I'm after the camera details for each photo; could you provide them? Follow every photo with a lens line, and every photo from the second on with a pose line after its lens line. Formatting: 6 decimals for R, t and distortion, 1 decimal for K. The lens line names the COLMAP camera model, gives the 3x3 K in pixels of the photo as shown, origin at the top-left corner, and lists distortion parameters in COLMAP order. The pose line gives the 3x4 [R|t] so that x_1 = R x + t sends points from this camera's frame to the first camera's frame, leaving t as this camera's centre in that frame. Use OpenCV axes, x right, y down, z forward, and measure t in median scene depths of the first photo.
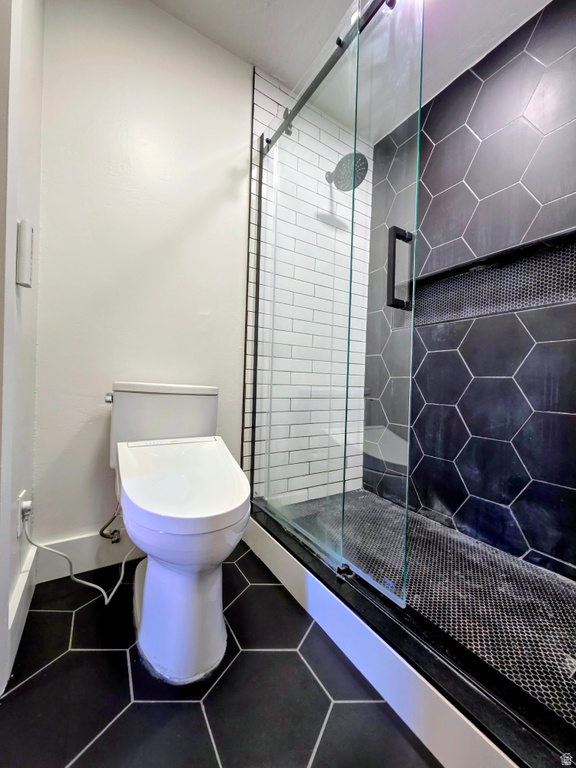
lens RADIAL K [[306.3, 0, 294.1], [0, 306.3, 383.1], [0, 0, 1]] dist [0.004708, -0.001111]
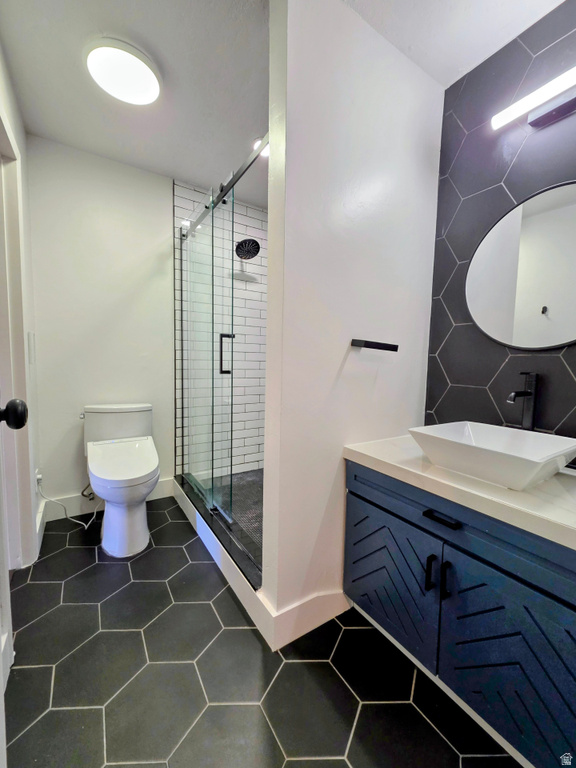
lens RADIAL K [[306.3, 0, 282.9], [0, 306.3, 386.1], [0, 0, 1]] dist [0.004708, -0.001111]
pose [[0.999900, -0.013501, 0.004183, 0.476877], [0.013201, 0.997808, 0.064843, -0.199618], [-0.005049, -0.064781, 0.997887, -0.654247]]
